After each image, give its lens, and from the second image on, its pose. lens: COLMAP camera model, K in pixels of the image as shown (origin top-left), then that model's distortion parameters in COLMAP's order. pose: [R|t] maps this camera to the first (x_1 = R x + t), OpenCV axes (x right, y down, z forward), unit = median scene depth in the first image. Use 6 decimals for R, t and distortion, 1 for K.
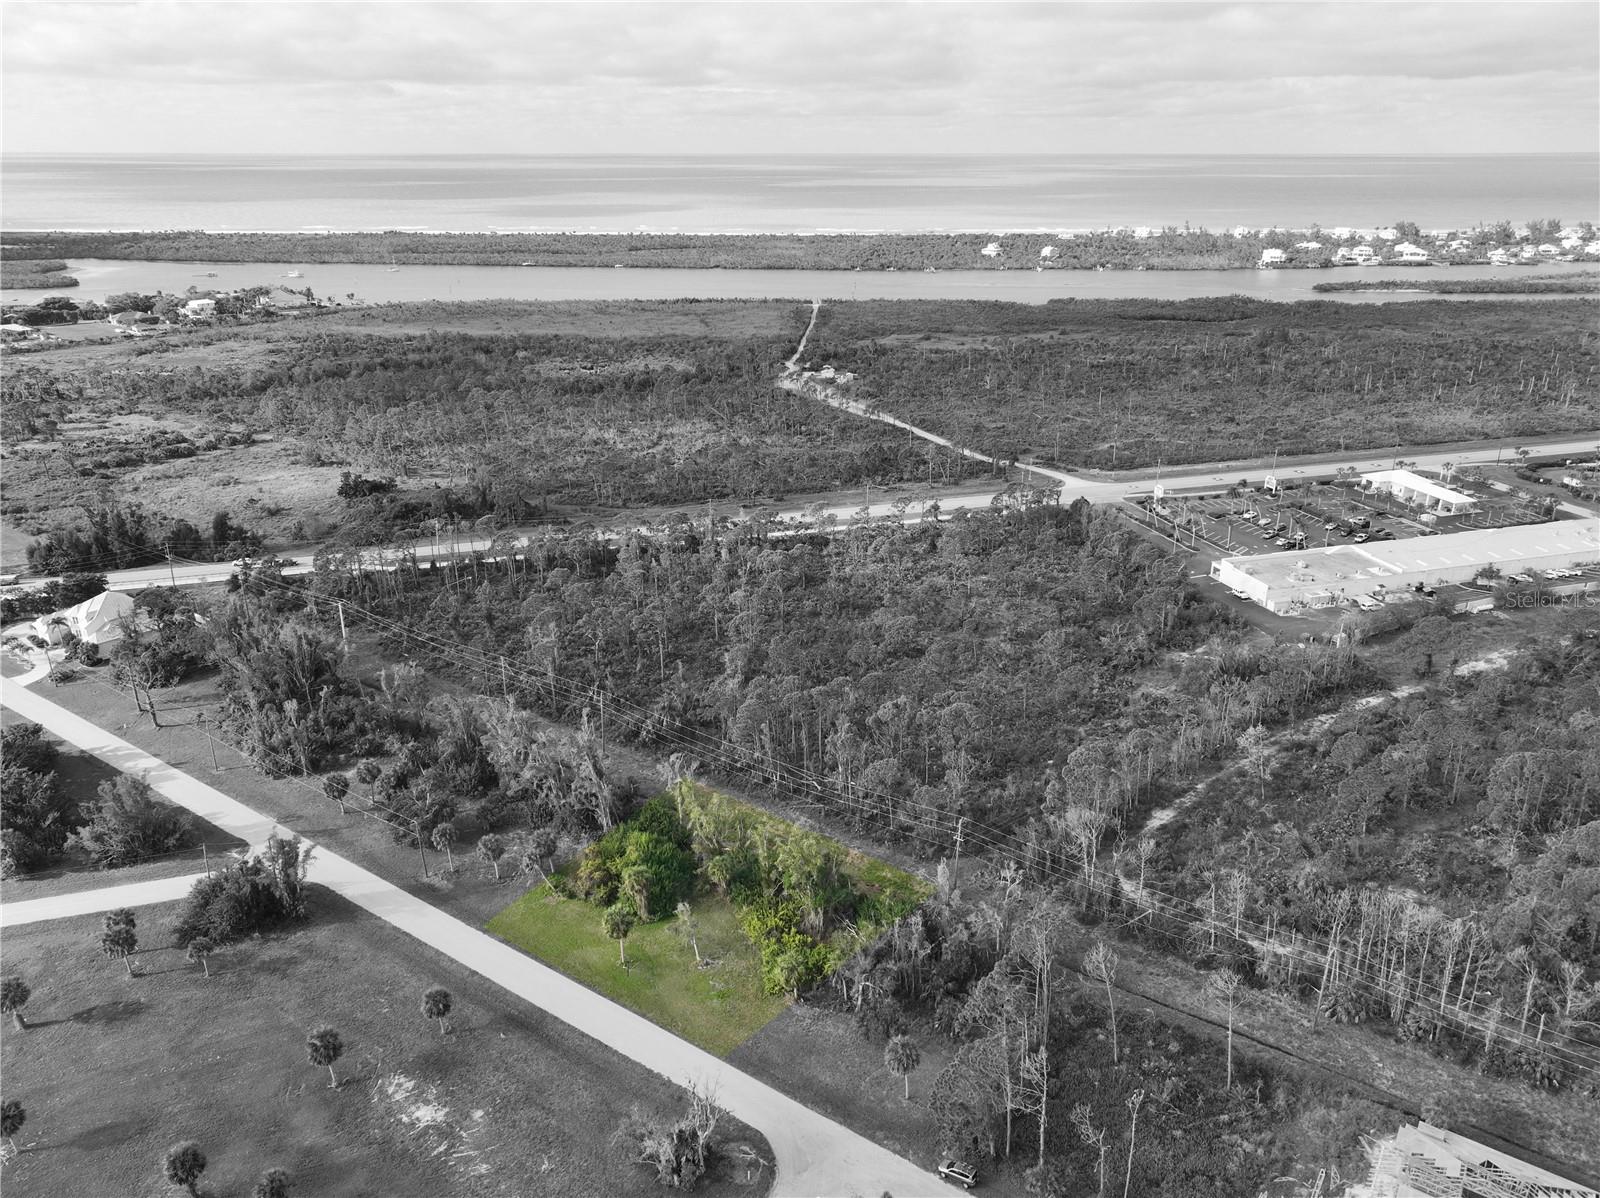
lens RADIAL K [[1162.2, 0, 805.8], [0, 1162.2, 569.7], [0, 0, 1]] dist [-0.003085, 0.004195]
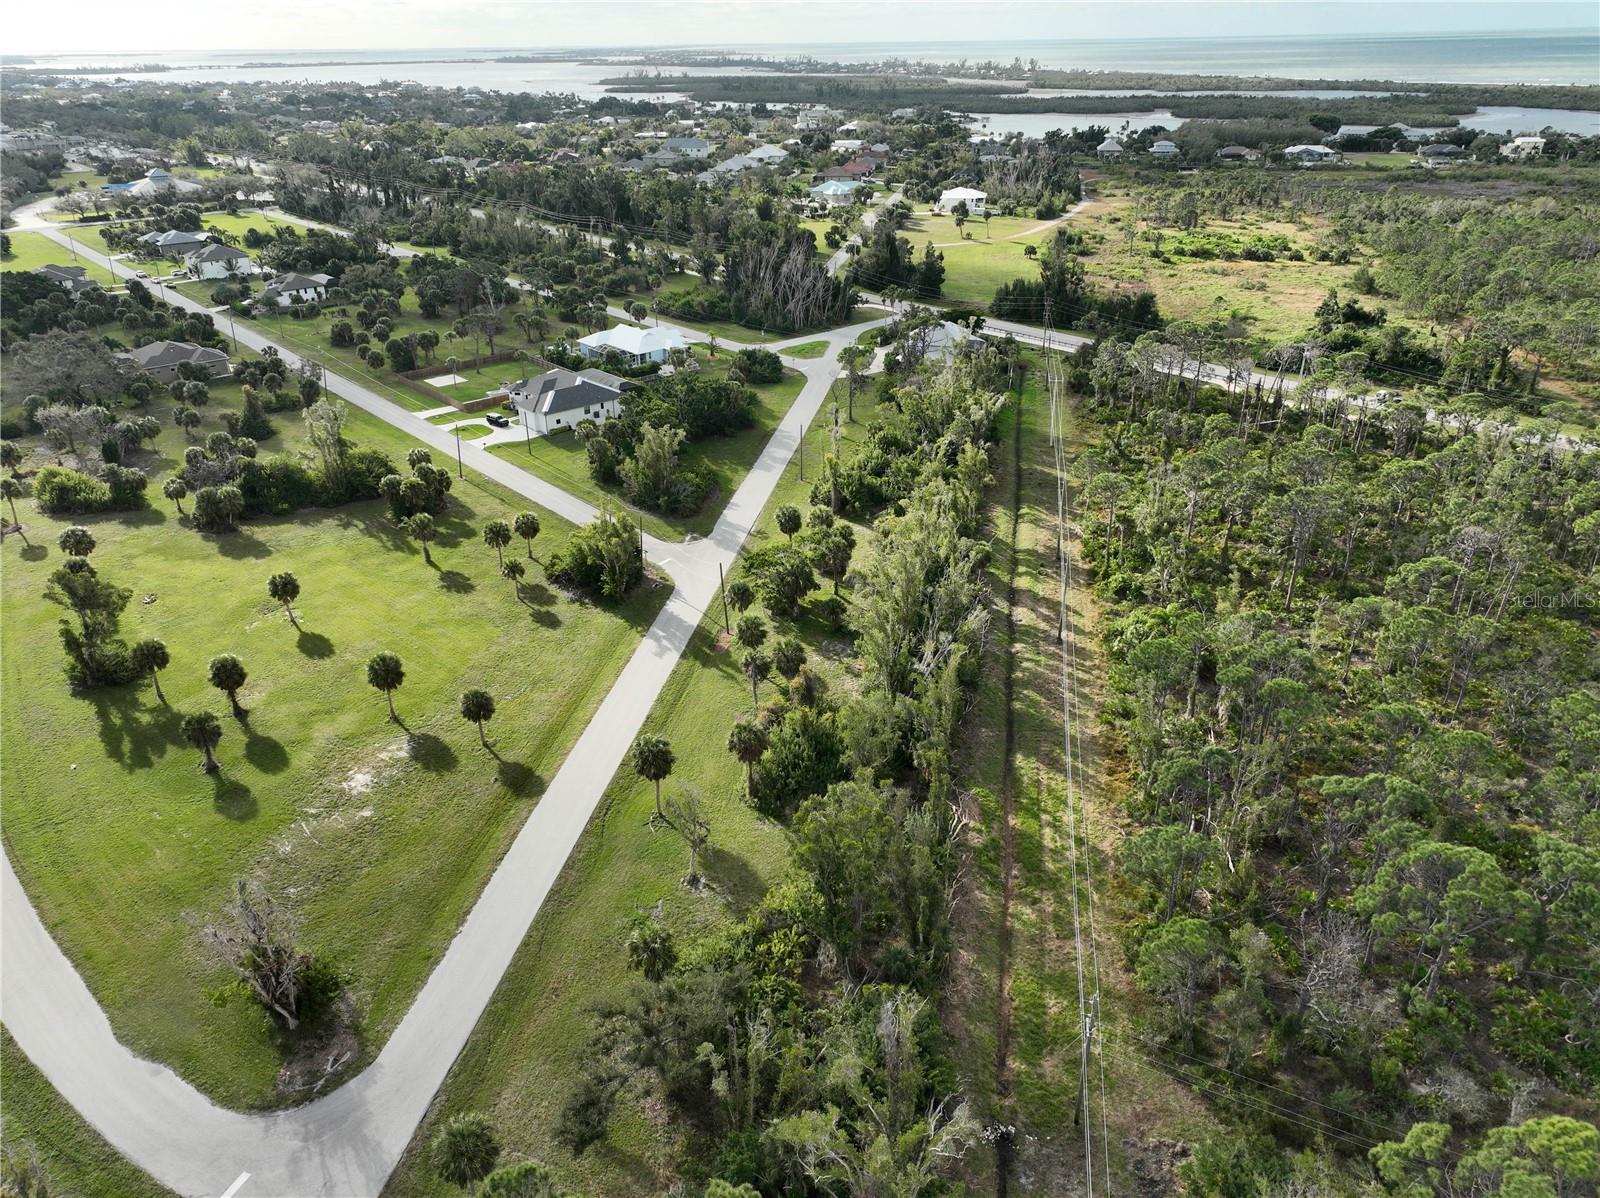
lens RADIAL K [[1117.5, 0, 805.0], [0, 1117.5, 603.0], [0, 0, 1]] dist [-0.004083, 0.020041]
pose [[0.416940, 0.402900, -0.814759, 0.174943], [-0.295525, 0.907777, 0.297667, -0.008387], [0.859550, 0.116672, 0.497556, 0.309818]]
